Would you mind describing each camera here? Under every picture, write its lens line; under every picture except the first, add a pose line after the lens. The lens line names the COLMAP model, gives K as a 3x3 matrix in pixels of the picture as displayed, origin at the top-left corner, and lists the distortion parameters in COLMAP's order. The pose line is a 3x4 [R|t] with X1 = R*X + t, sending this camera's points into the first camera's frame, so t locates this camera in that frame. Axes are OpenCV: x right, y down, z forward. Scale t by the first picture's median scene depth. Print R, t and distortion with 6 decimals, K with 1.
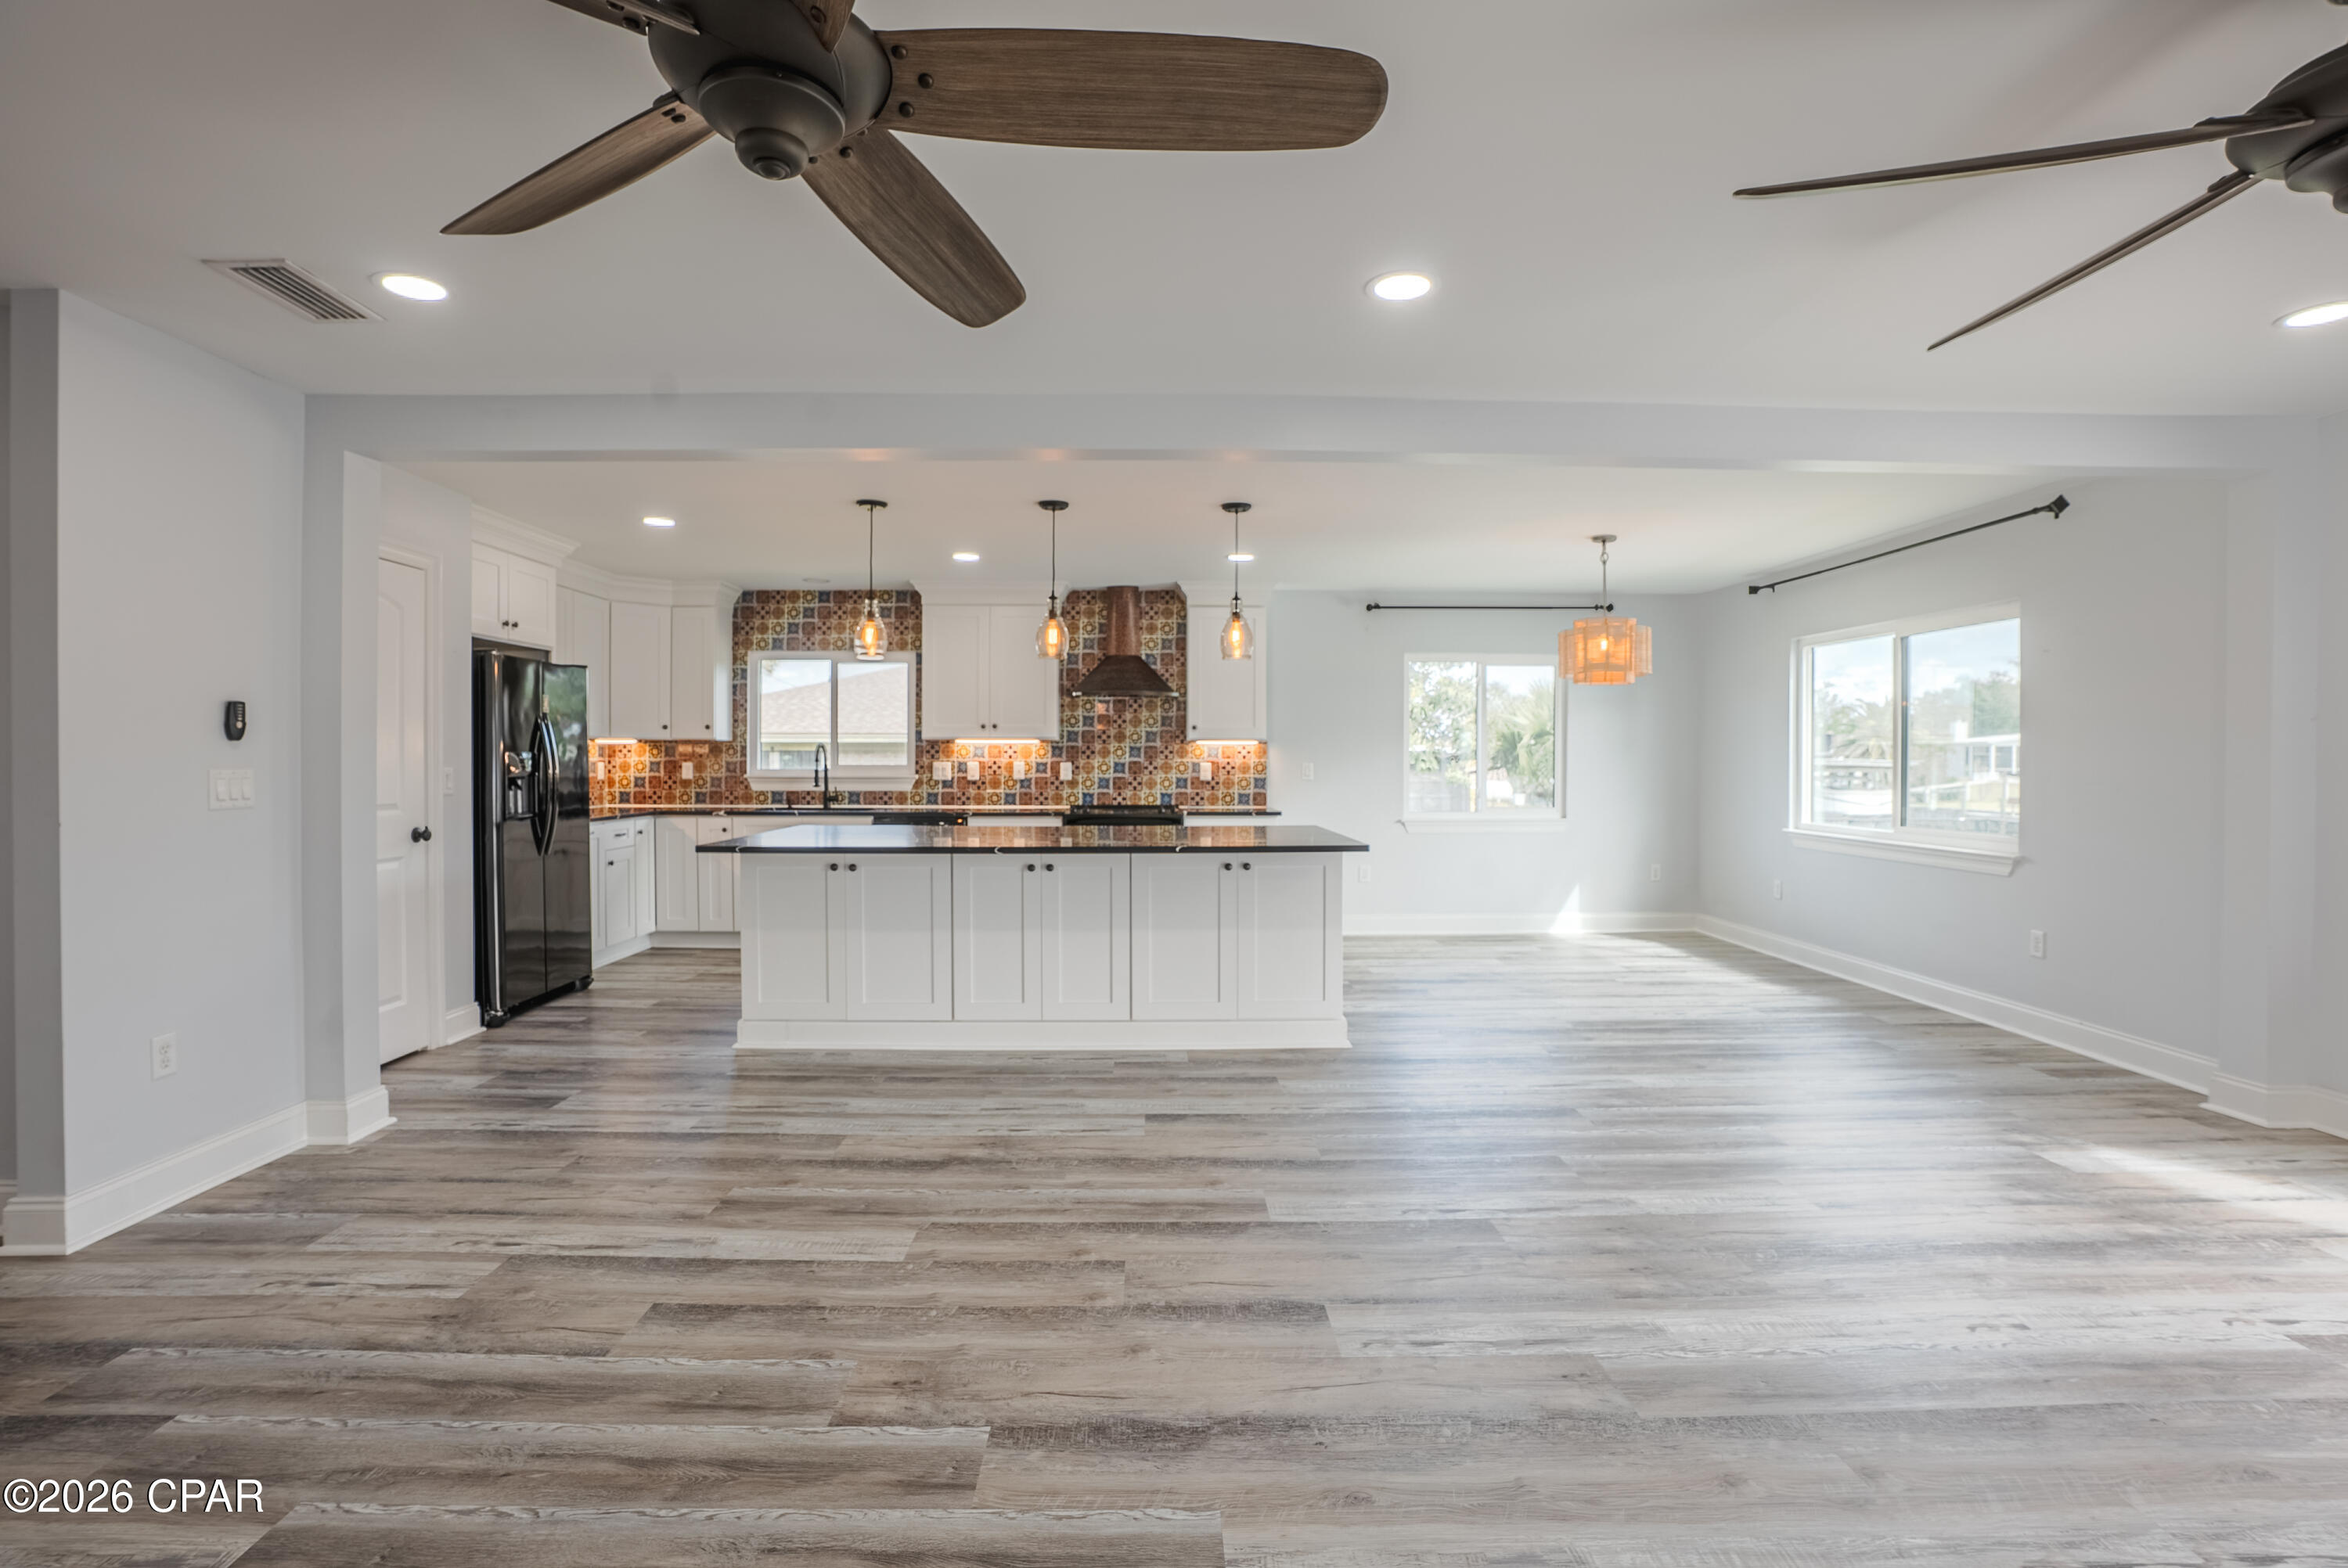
lens RADIAL K [[1089.4, 0, 1178.6], [0, 1089.4, 777.3], [0, 0, 1]] dist [-0.070595, 0.024670]
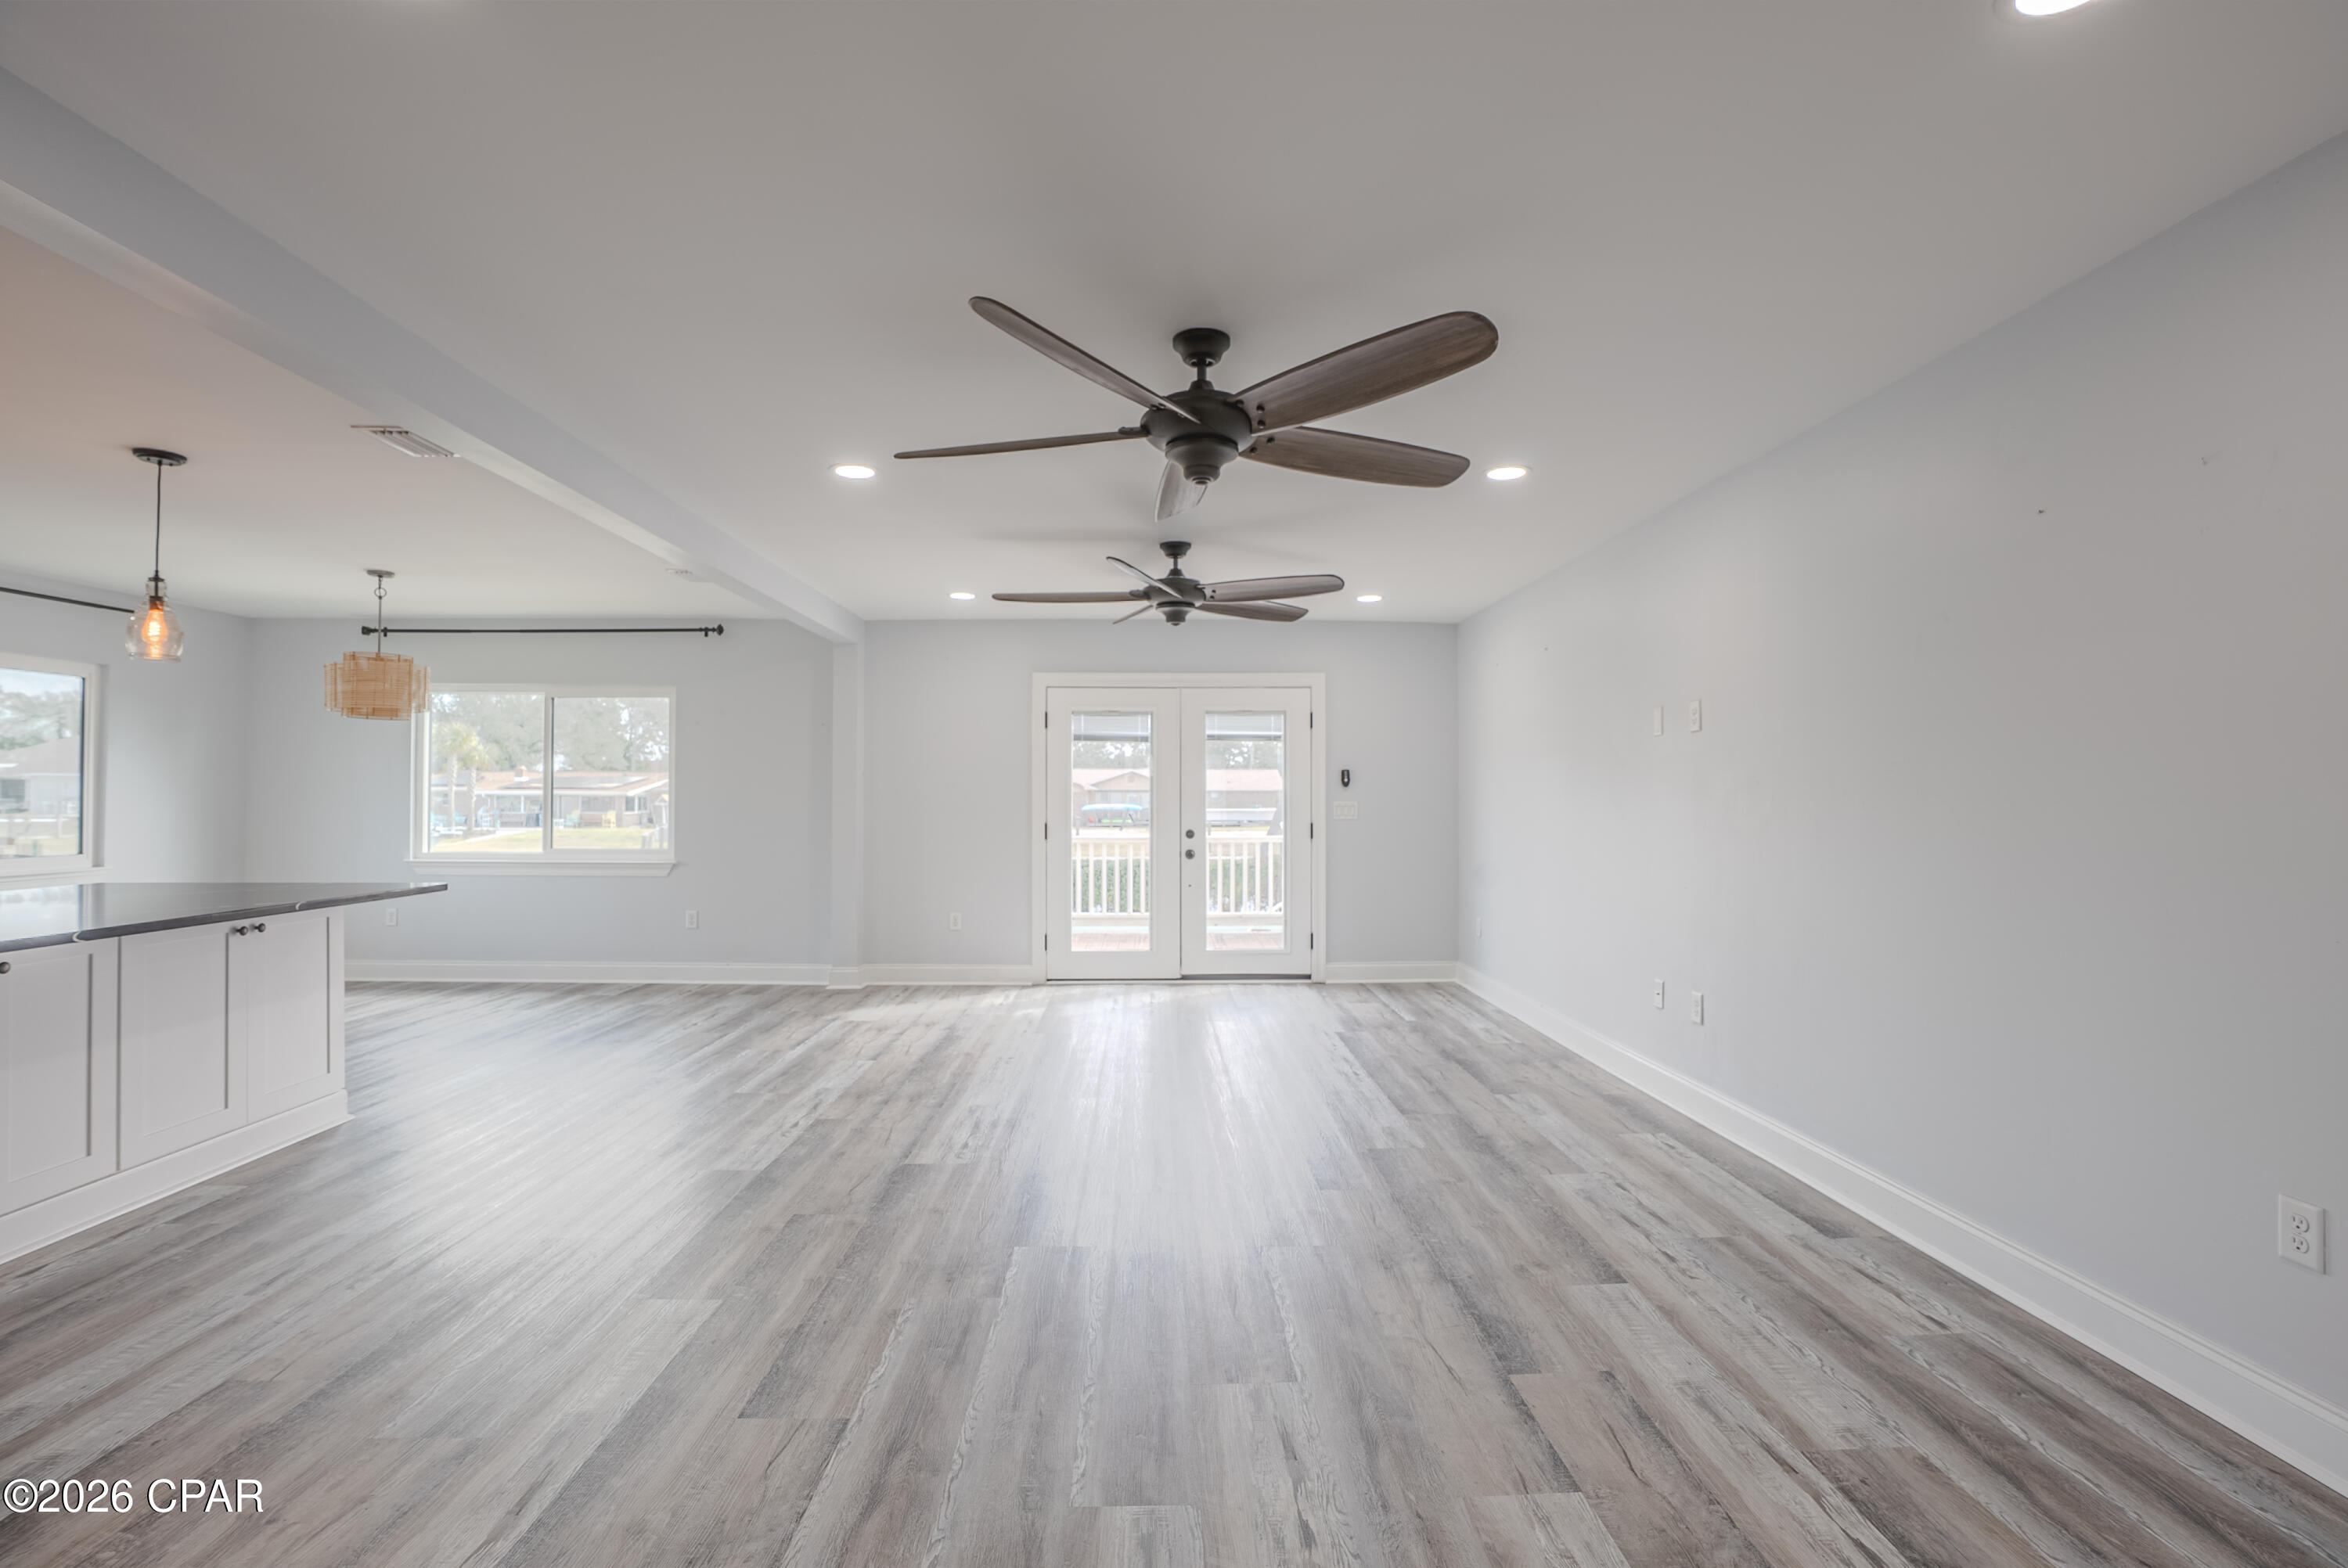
lens RADIAL K [[1089.4, 0, 1178.6], [0, 1089.4, 777.3], [0, 0, 1]] dist [-0.070595, 0.024670]
pose [[-0.009457, 0.017148, 0.999808, -0.787467], [0.015249, 0.999739, -0.017002, -0.006368], [-0.999839, 0.015085, -0.009716, 0.363015]]
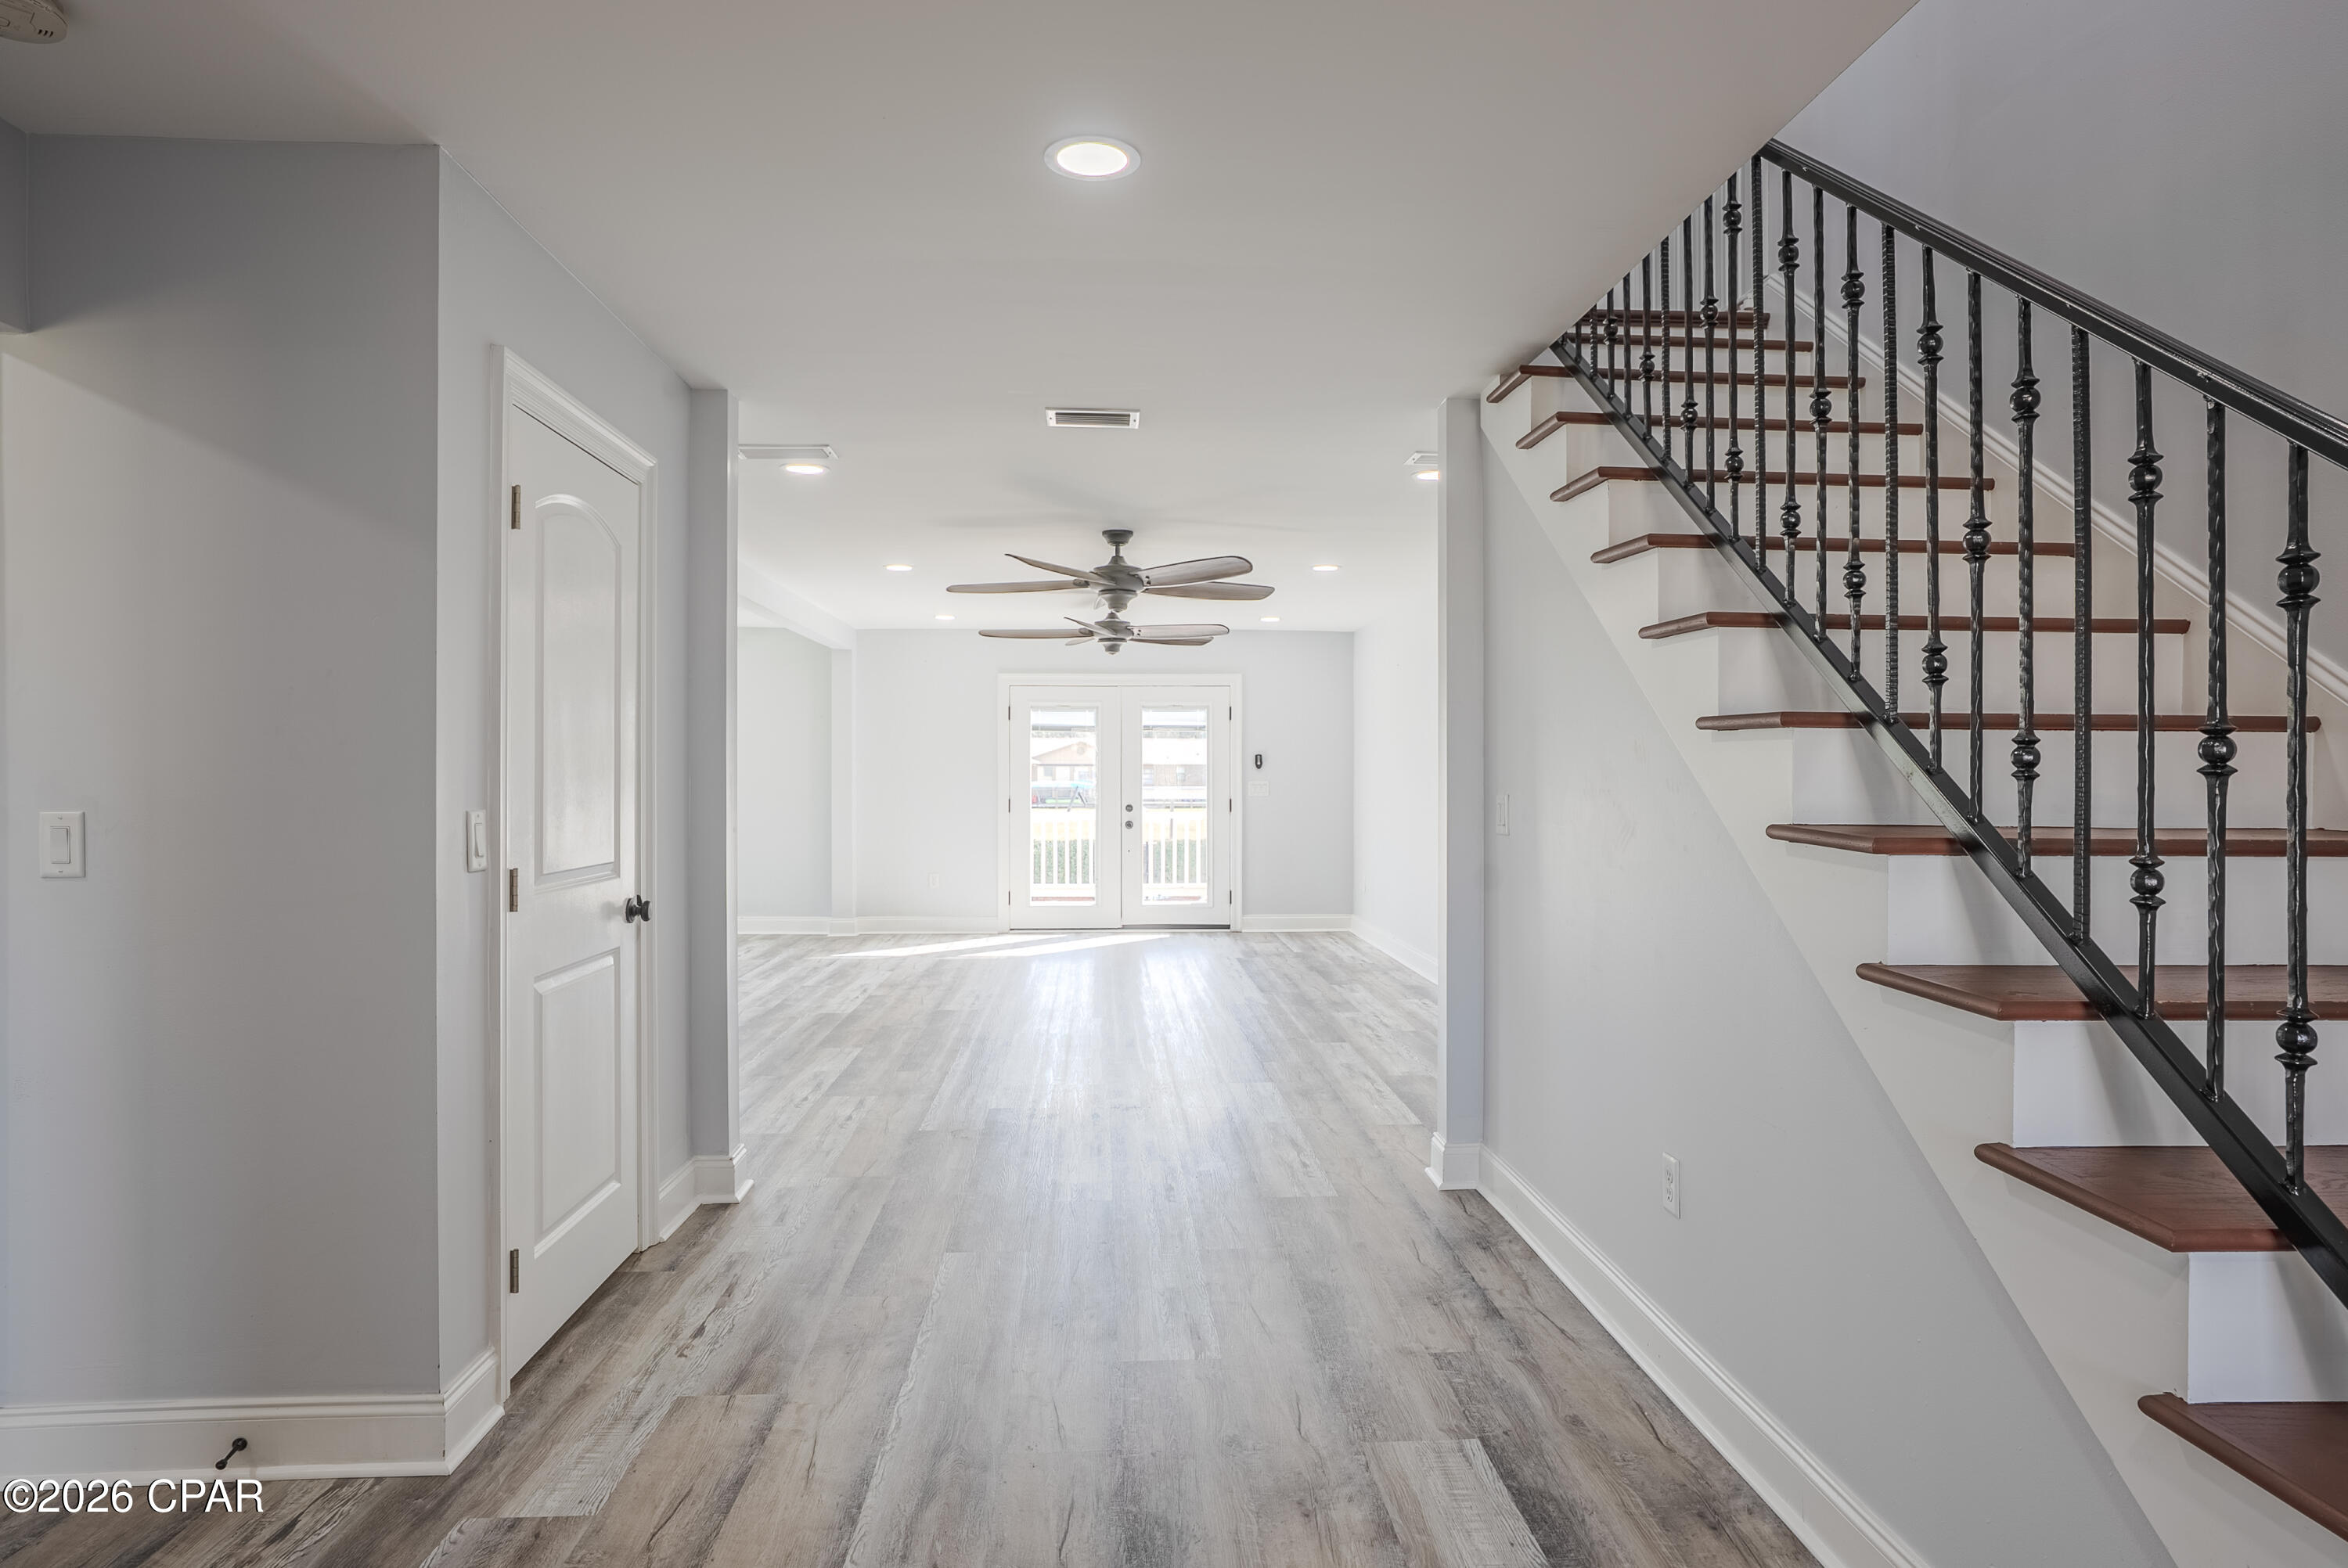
lens RADIAL K [[1361.1, 0, 1174.0], [0, 1361.1, 784.0], [0, 0, 1]] dist [-0.000948, -0.000036]
pose [[-0.034563, -0.009612, 0.999356, -1.657378], [0.014436, 0.999845, 0.010116, -0.016210], [-0.999298, 0.014776, -0.034419, 0.333218]]
